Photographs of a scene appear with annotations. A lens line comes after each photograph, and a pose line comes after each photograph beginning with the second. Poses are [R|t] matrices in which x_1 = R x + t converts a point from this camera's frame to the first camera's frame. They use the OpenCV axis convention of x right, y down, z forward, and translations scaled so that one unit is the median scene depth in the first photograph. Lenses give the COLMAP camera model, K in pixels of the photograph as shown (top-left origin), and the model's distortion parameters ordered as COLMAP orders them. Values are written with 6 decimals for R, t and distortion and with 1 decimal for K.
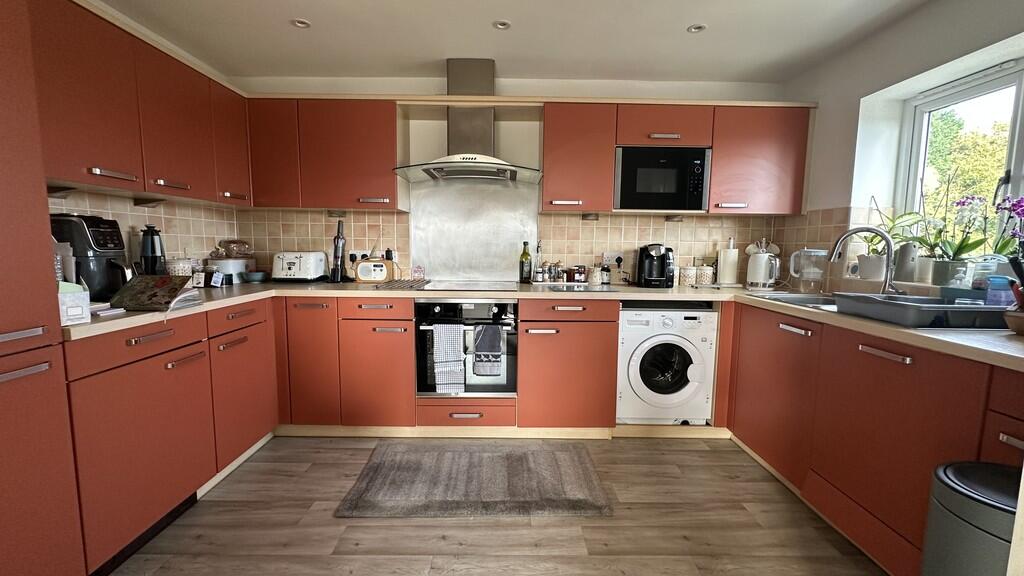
lens RADIAL K [[410.2, 0, 511.8], [0, 410.2, 287.1], [0, 0, 1]] dist [-0.001574, 0.000174]
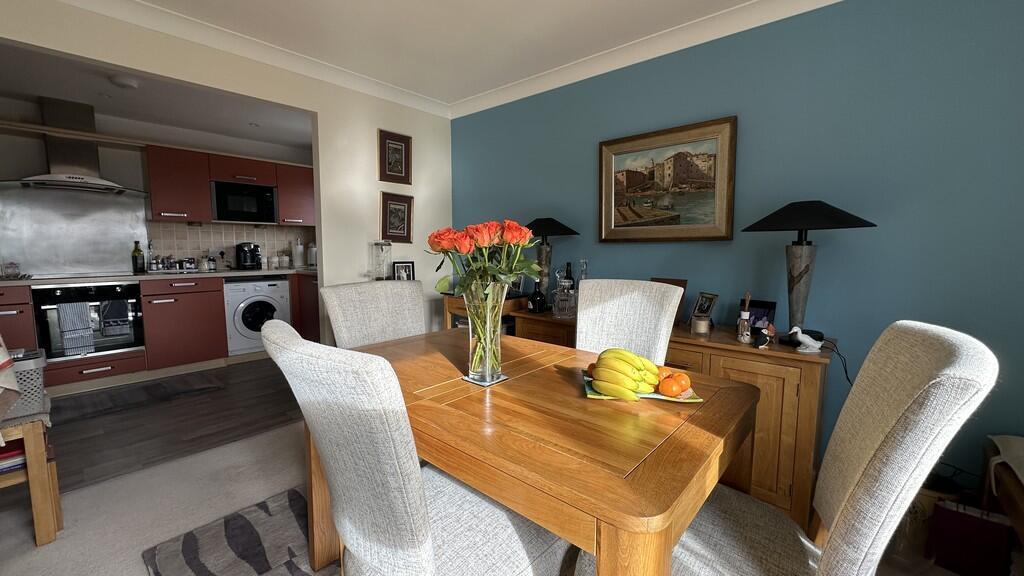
lens RADIAL K [[410.2, 0, 512.2], [0, 410.2, 289.0], [0, 0, 1]] dist [-0.001574, 0.000174]
pose [[0.673034, -0.085963, 0.734599, -0.161301], [0.078113, 0.995929, 0.044977, 0.093945], [-0.735475, 0.027111, 0.677009, -0.938082]]
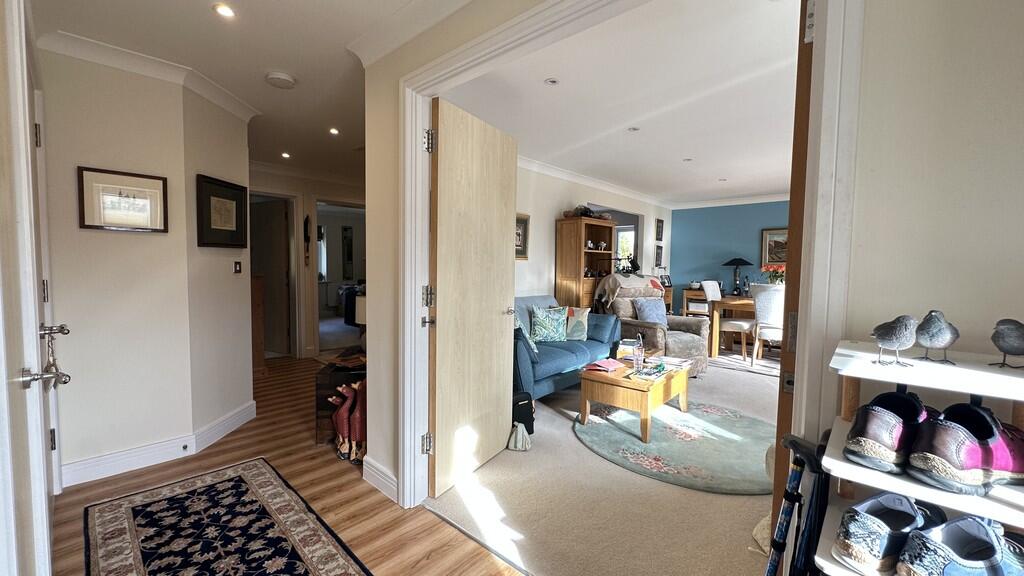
lens RADIAL K [[410.2, 0, 508.4], [0, 410.2, 285.2], [0, 0, 1]] dist [-0.001574, 0.000174]
pose [[0.687675, -0.035380, 0.725156, -2.297422], [0.064044, 0.997874, -0.012048, 0.075419], [-0.723188, 0.054727, 0.688480, -1.027910]]
